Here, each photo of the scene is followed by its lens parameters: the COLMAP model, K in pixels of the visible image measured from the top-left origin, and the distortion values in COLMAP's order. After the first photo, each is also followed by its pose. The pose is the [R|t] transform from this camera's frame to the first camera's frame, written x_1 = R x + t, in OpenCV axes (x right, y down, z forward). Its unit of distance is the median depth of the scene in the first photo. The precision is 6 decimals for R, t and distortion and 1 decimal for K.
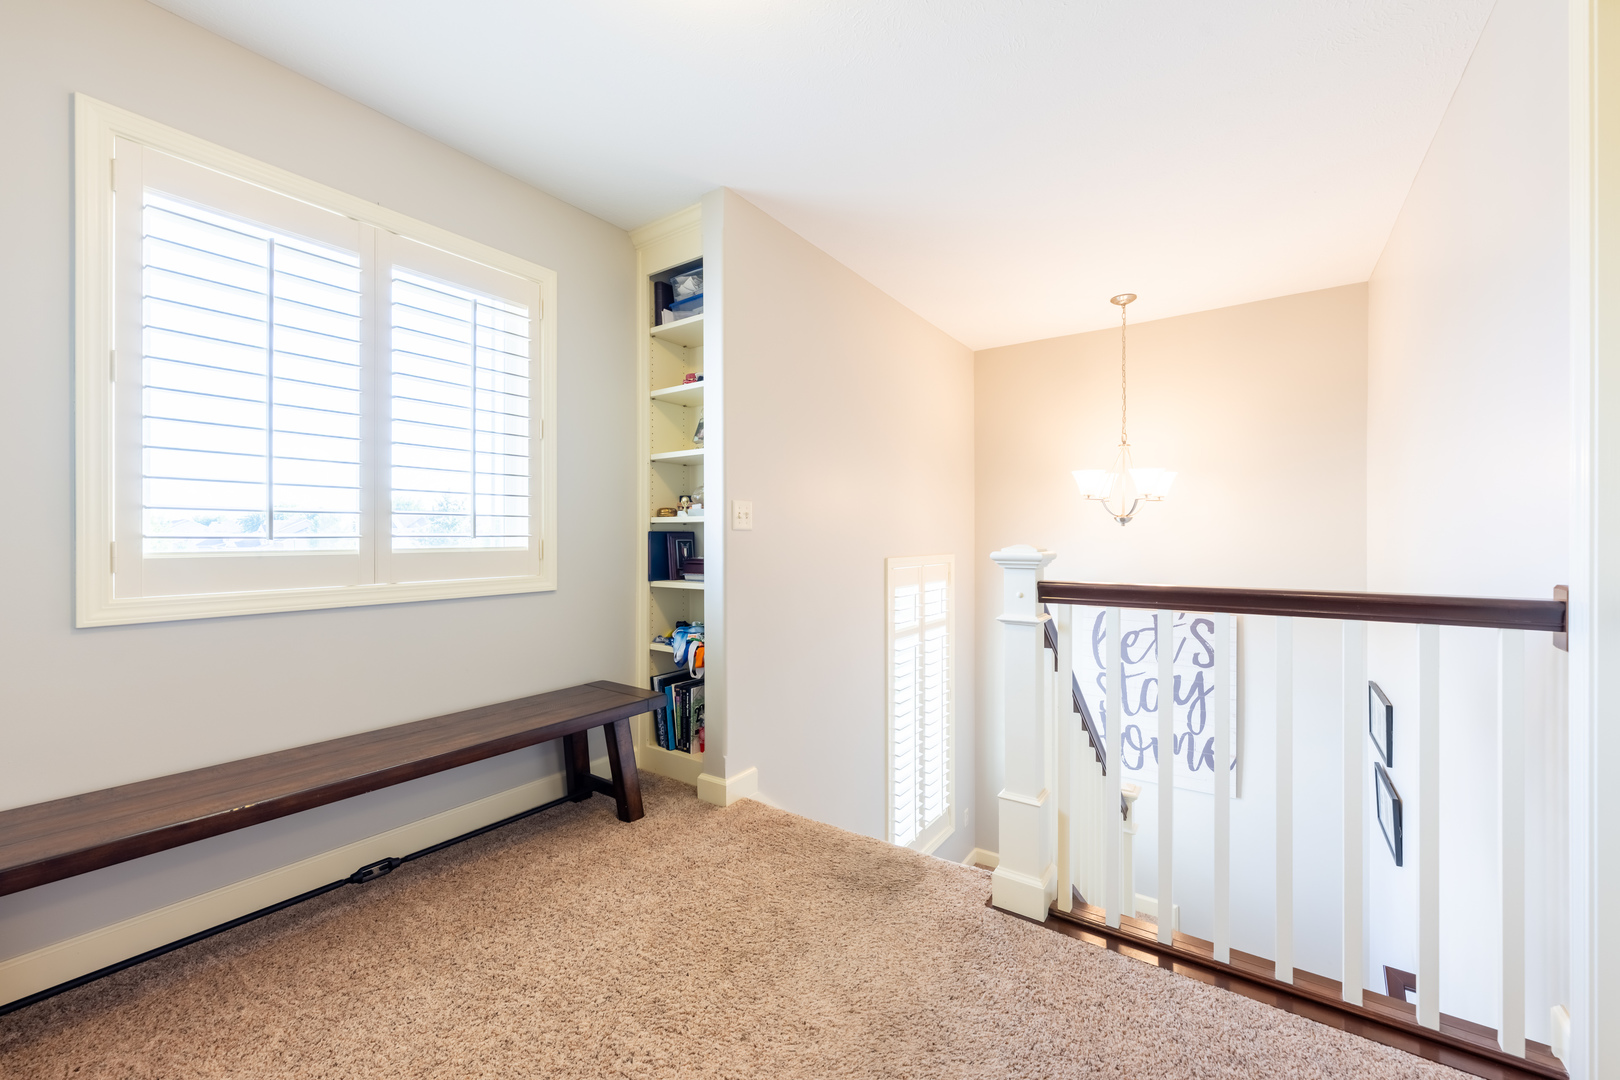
lens RADIAL K [[641.4, 0, 817.2], [0, 641.4, 535.7], [0, 0, 1]] dist [-0.001008, -0.000371]
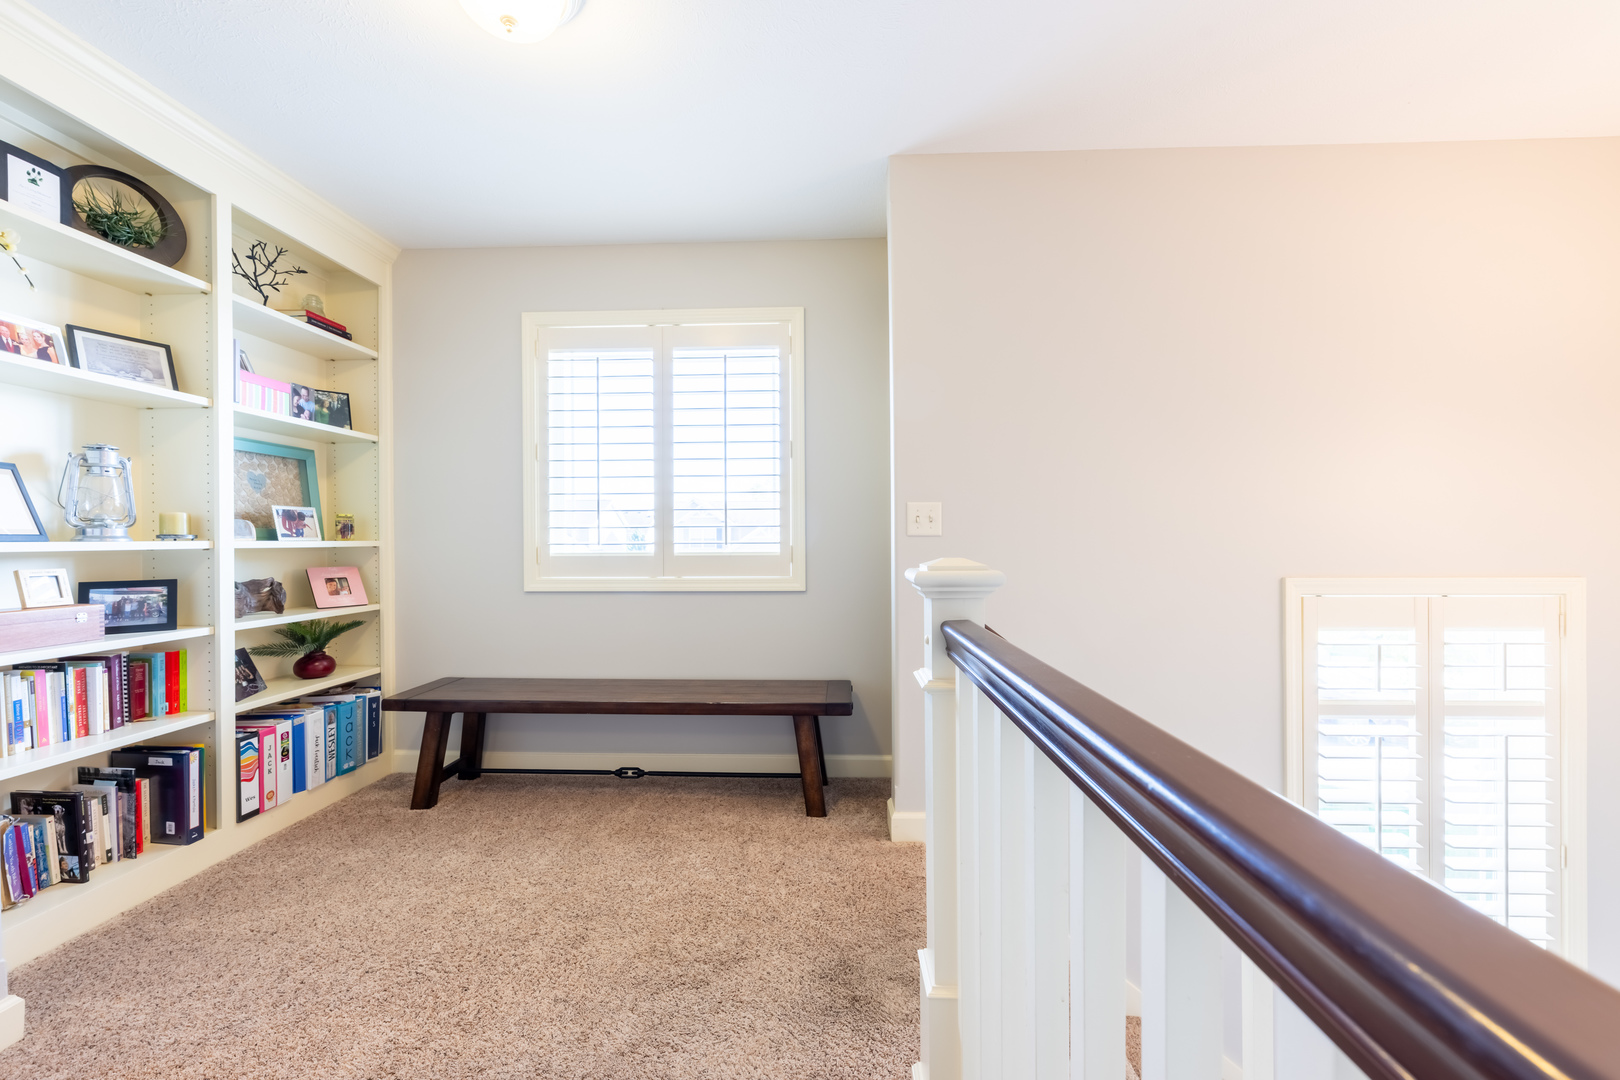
lens RADIAL K [[641.4, 0, 815.4], [0, 641.4, 543.8], [0, 0, 1]] dist [-0.001008, -0.000371]
pose [[0.538229, 0.001640, -0.842797, 0.660158], [0.003446, 0.999985, 0.004147, -0.002911], [0.842792, -0.005136, 0.538216, 0.494016]]
